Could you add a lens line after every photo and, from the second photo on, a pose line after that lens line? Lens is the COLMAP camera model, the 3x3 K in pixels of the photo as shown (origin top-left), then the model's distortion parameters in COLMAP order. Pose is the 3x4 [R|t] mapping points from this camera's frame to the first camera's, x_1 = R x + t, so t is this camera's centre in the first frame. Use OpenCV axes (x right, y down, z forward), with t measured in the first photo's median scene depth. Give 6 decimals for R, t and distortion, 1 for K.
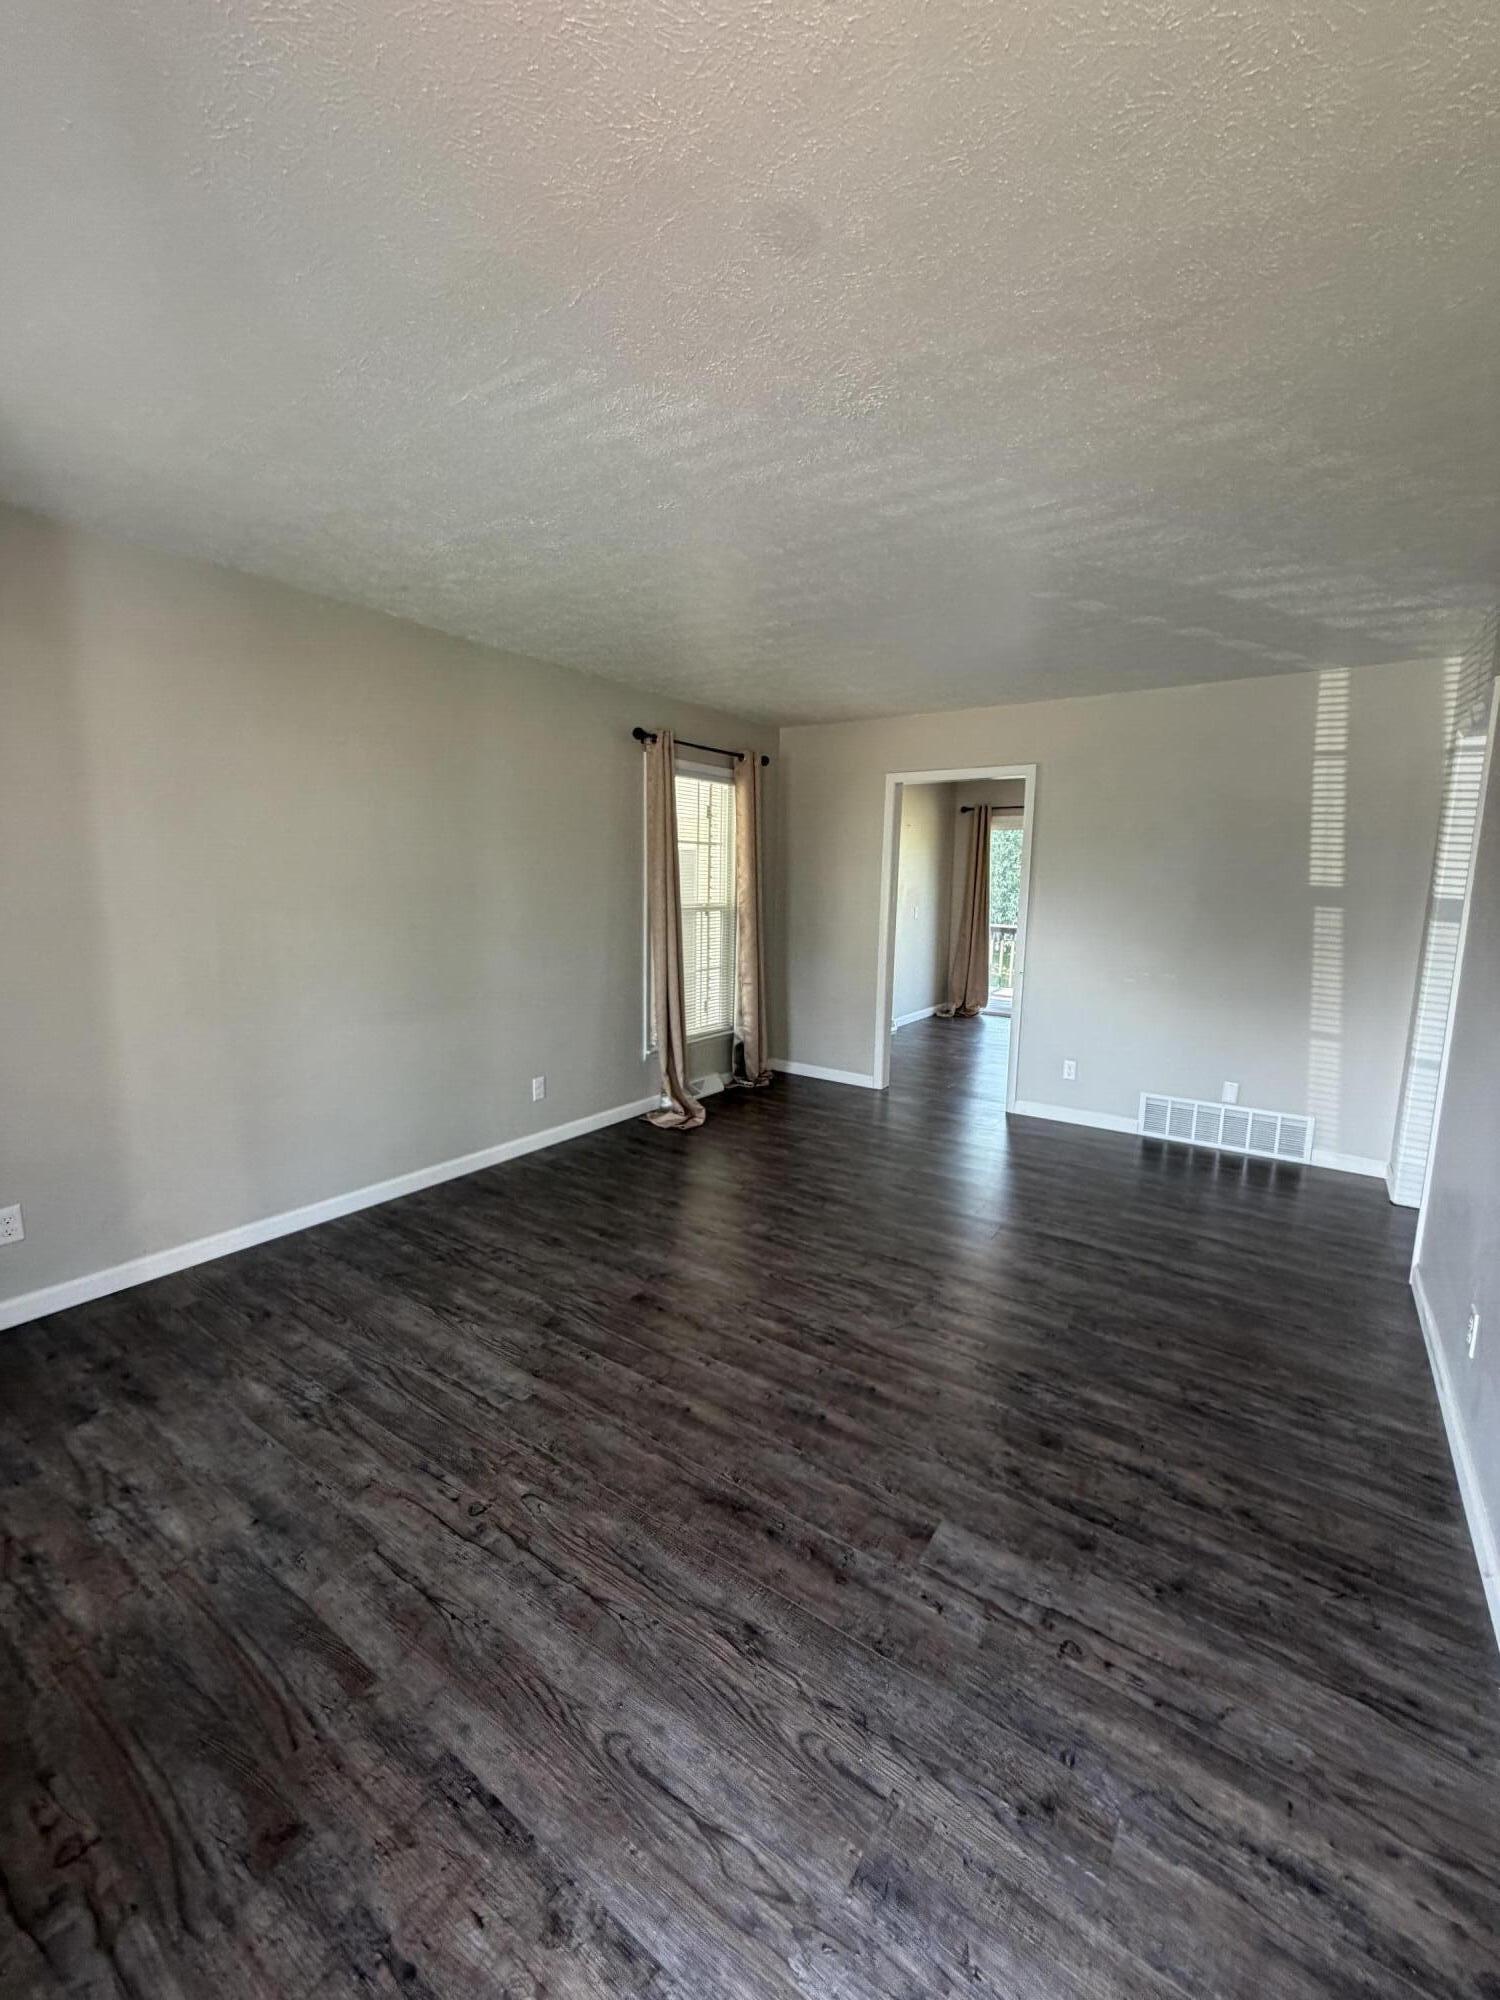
lens RADIAL K [[795.1, 0, 750.7], [0, 795.1, 995.4], [0, 0, 1]] dist [-0.001352, 0.000030]
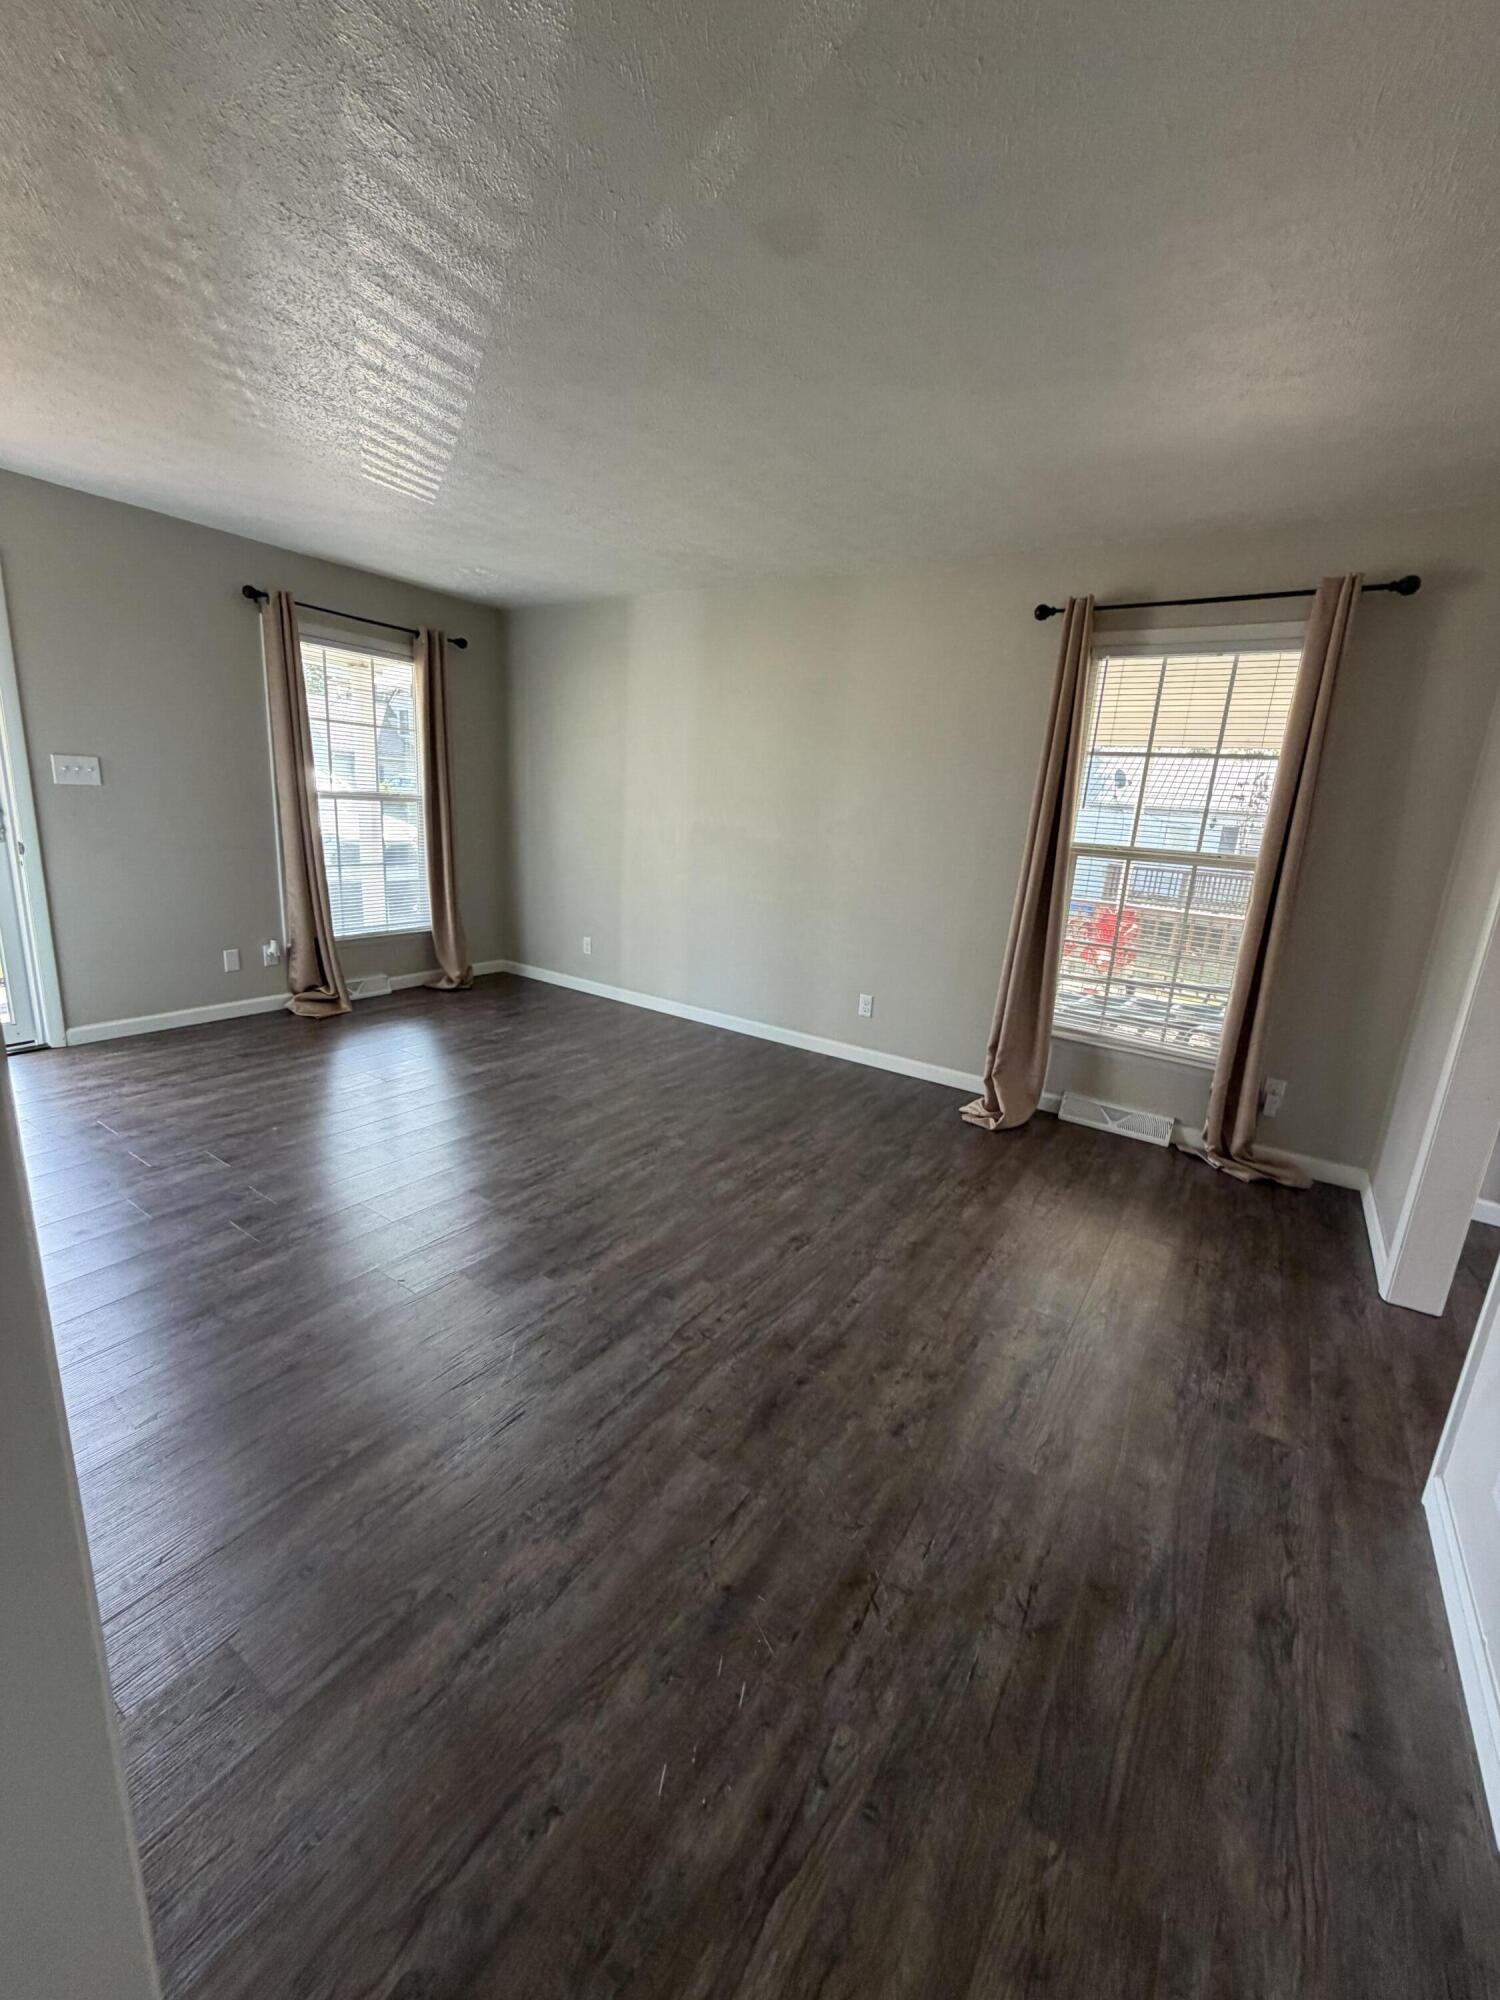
lens RADIAL K [[795.1, 0, 750.7], [0, 795.1, 995.4], [0, 0, 1]] dist [-0.001352, 0.000030]
pose [[0.016336, 0.224961, -0.974231, 0.962486], [-0.207408, 0.953930, 0.216796, -0.114156], [0.978118, 0.198522, 0.062242, 1.043704]]
